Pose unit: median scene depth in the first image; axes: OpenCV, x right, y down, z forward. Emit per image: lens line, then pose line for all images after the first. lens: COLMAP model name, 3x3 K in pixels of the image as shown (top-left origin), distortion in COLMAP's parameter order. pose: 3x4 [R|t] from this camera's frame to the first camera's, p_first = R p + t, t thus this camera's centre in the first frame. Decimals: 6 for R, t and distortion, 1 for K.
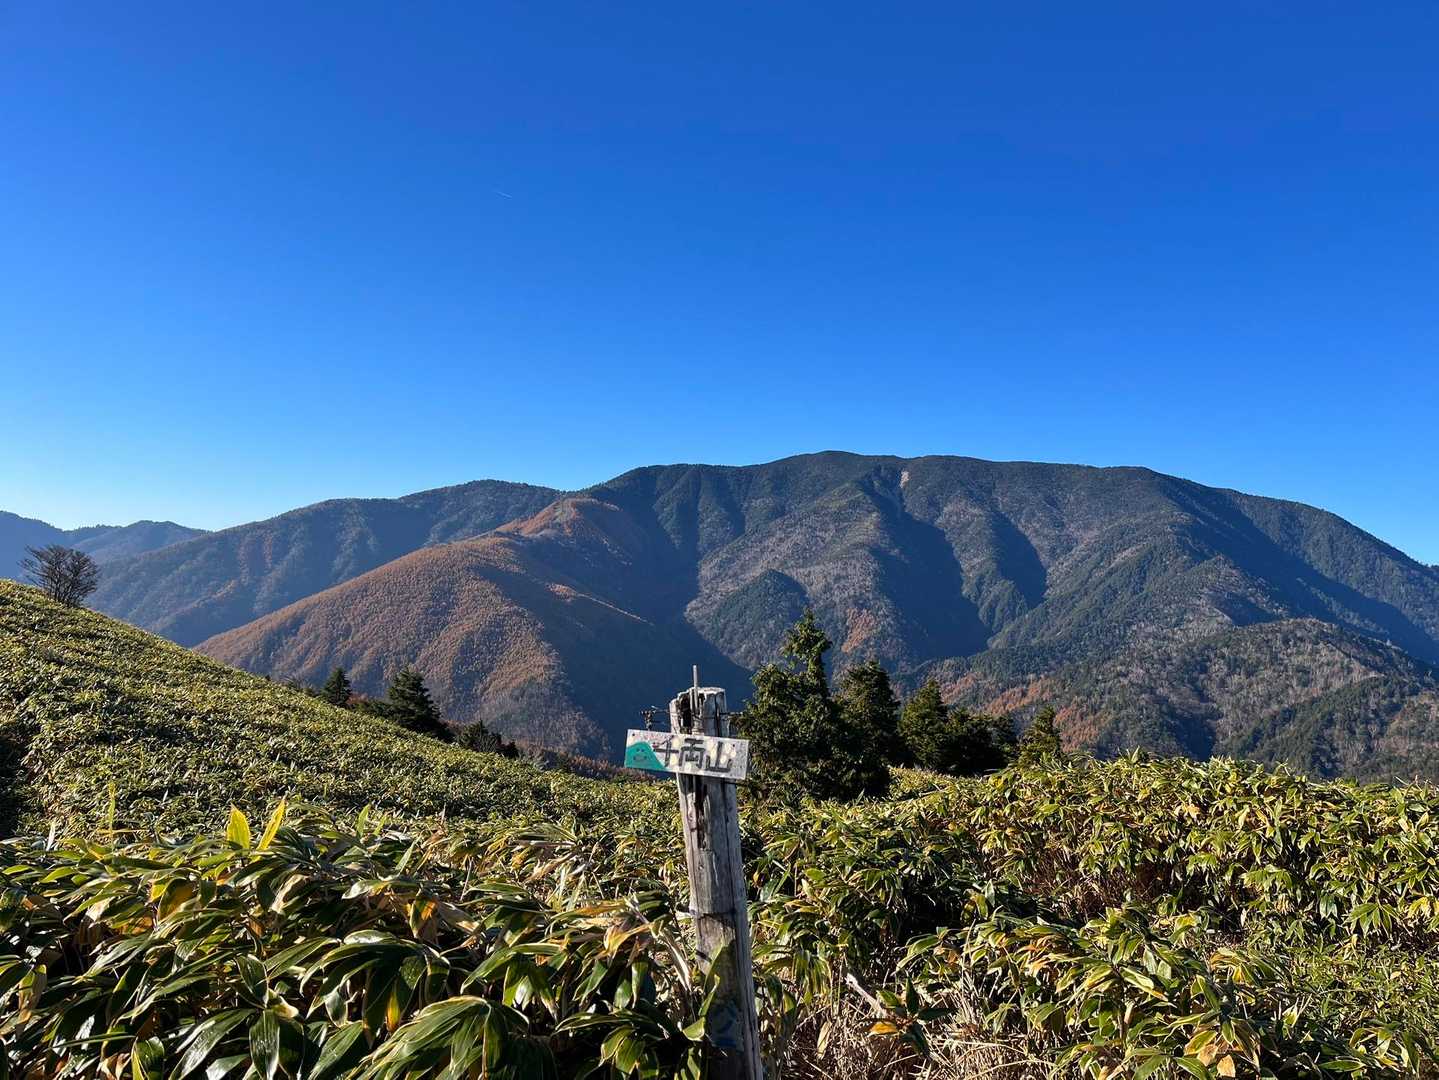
lens RADIAL K [[1027.0, 0, 717.4], [0, 1027.0, 540.9], [0, 0, 1]] dist [-0.011930, -0.015168]
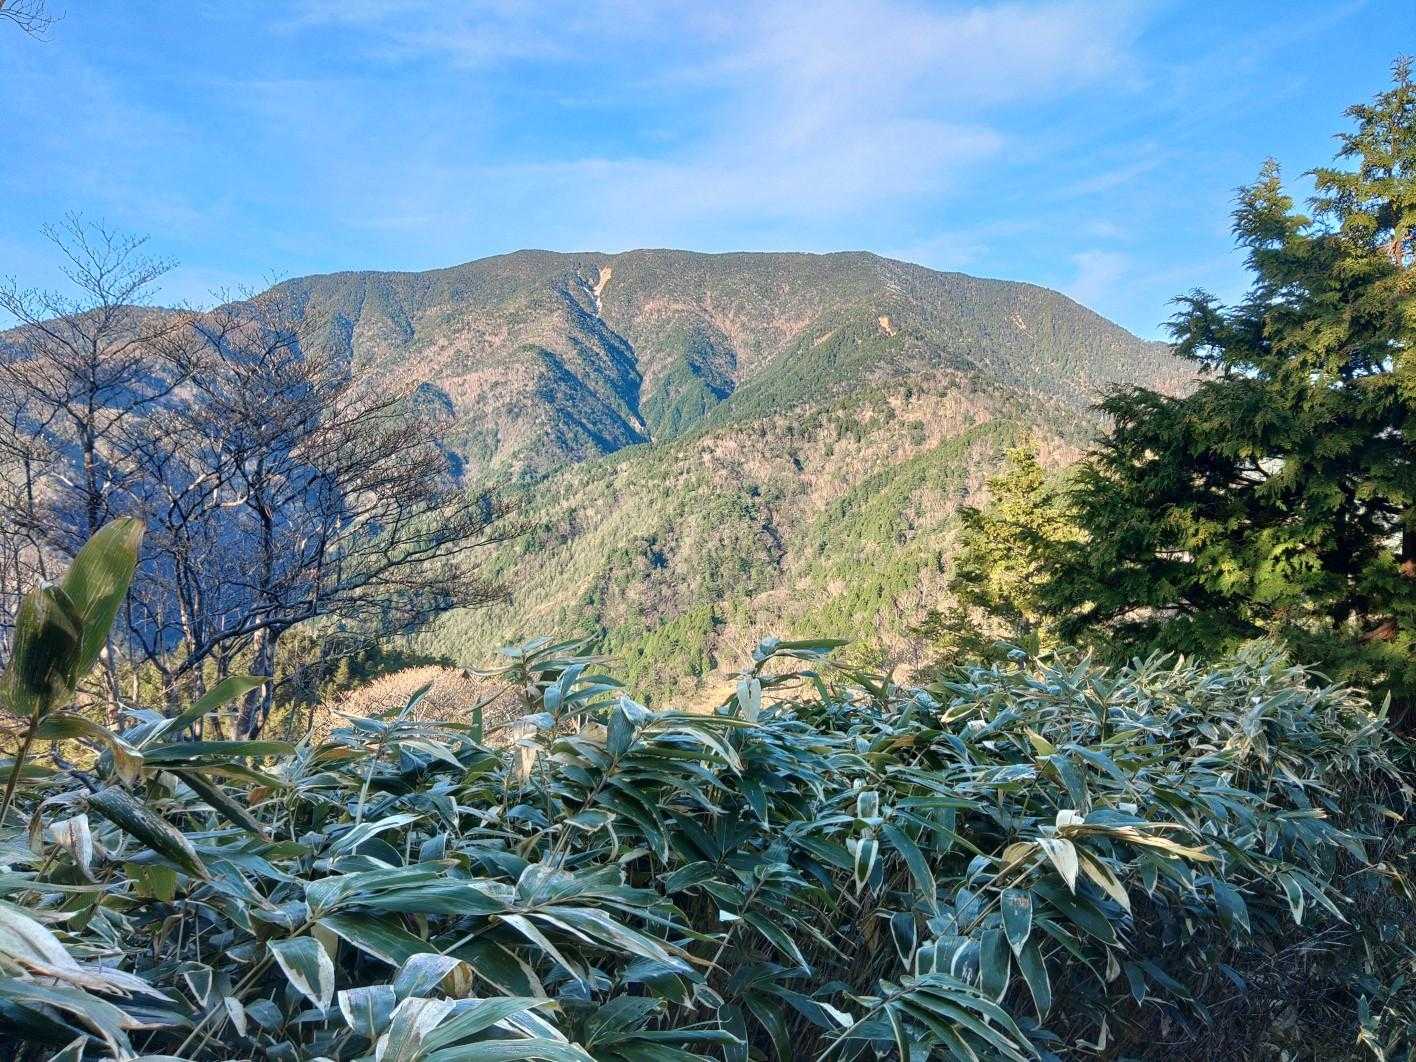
lens RADIAL K [[1010.6, 0, 720.1], [0, 1010.6, 538.2], [0, 0, 1]] dist [-0.011930, -0.015168]
pose [[0.987513, -0.075050, 0.138515, 0.201876], [0.055231, 0.988360, 0.141753, 0.061277], [-0.147541, -0.132332, 0.980163, 0.158900]]
